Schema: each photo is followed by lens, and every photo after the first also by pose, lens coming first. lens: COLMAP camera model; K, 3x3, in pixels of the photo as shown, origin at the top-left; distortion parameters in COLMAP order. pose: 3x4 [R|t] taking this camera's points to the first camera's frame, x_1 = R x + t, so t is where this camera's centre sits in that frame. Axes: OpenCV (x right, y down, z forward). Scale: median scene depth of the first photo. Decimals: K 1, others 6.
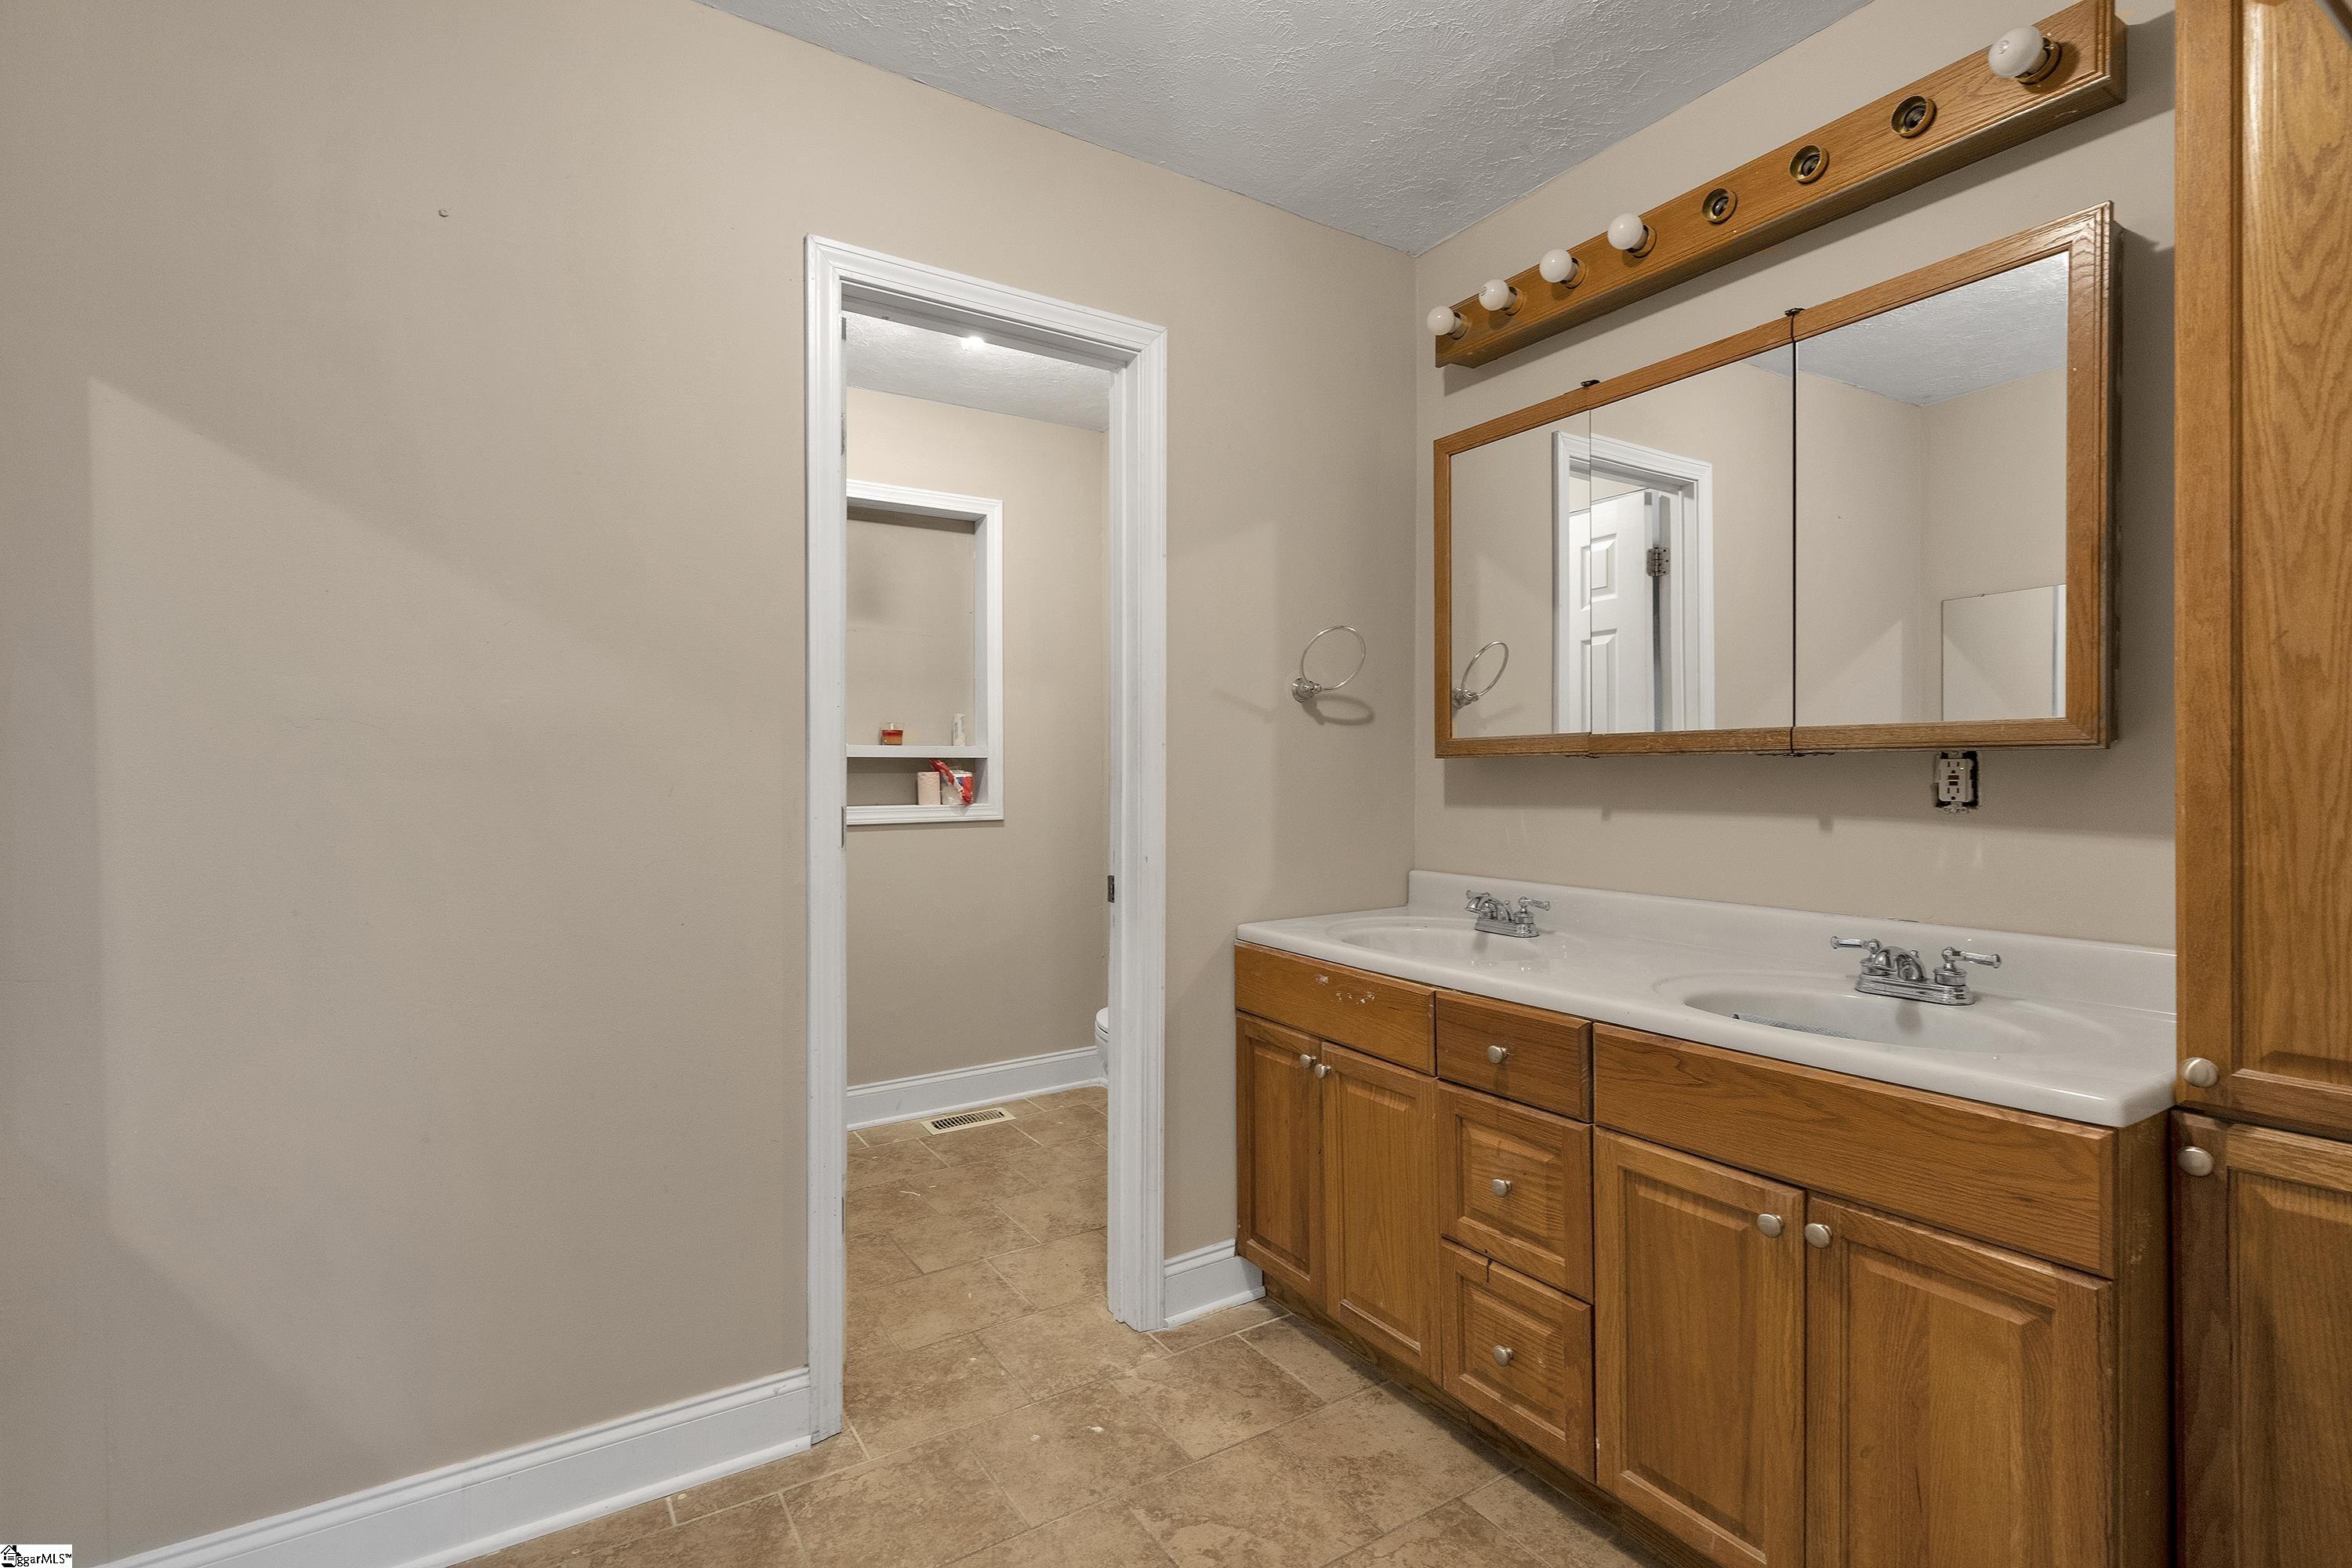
lens RADIAL K [[1058.9, 0, 1164.1], [0, 1058.9, 781.6], [0, 0, 1]] dist [0.000871, 0.000597]
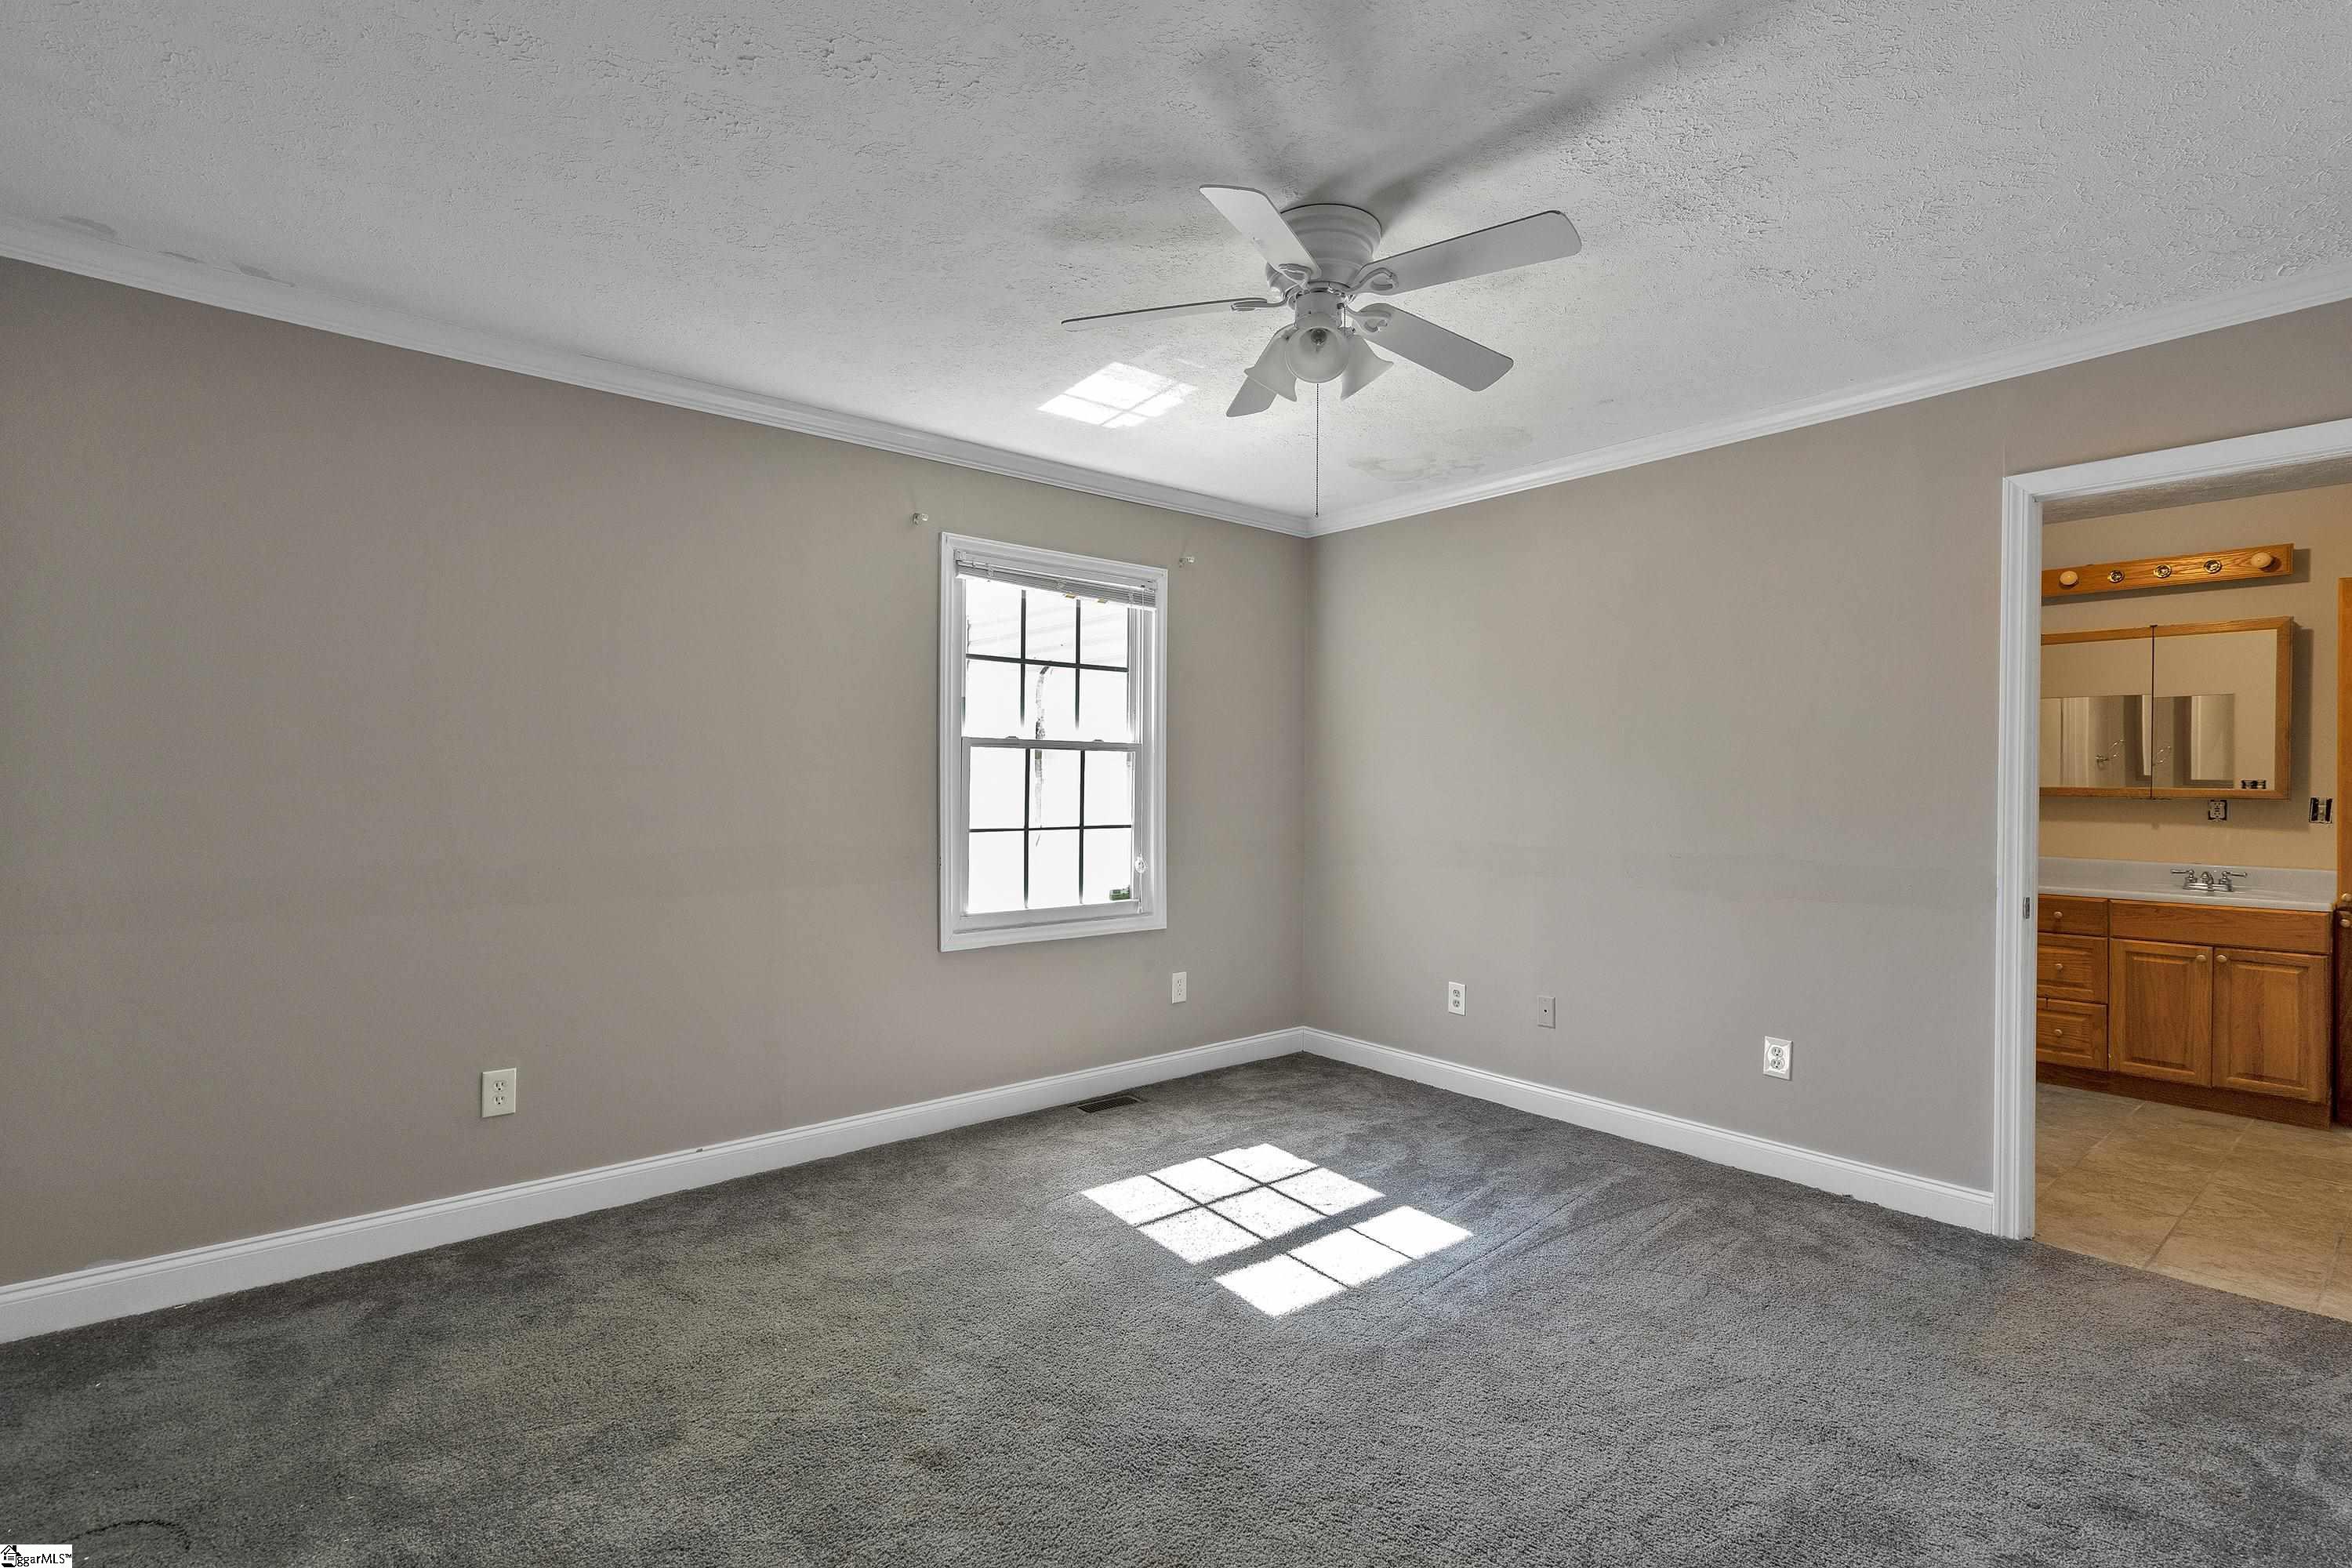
lens RADIAL K [[1058.9, 0, 1187.3], [0, 1058.9, 783.2], [0, 0, 1]] dist [0.000871, 0.000597]
pose [[0.992229, 0.008229, 0.124151, -2.485574], [-0.008116, 0.999966, -0.001418, -0.050250], [-0.124159, 0.000400, 0.992262, -1.523805]]
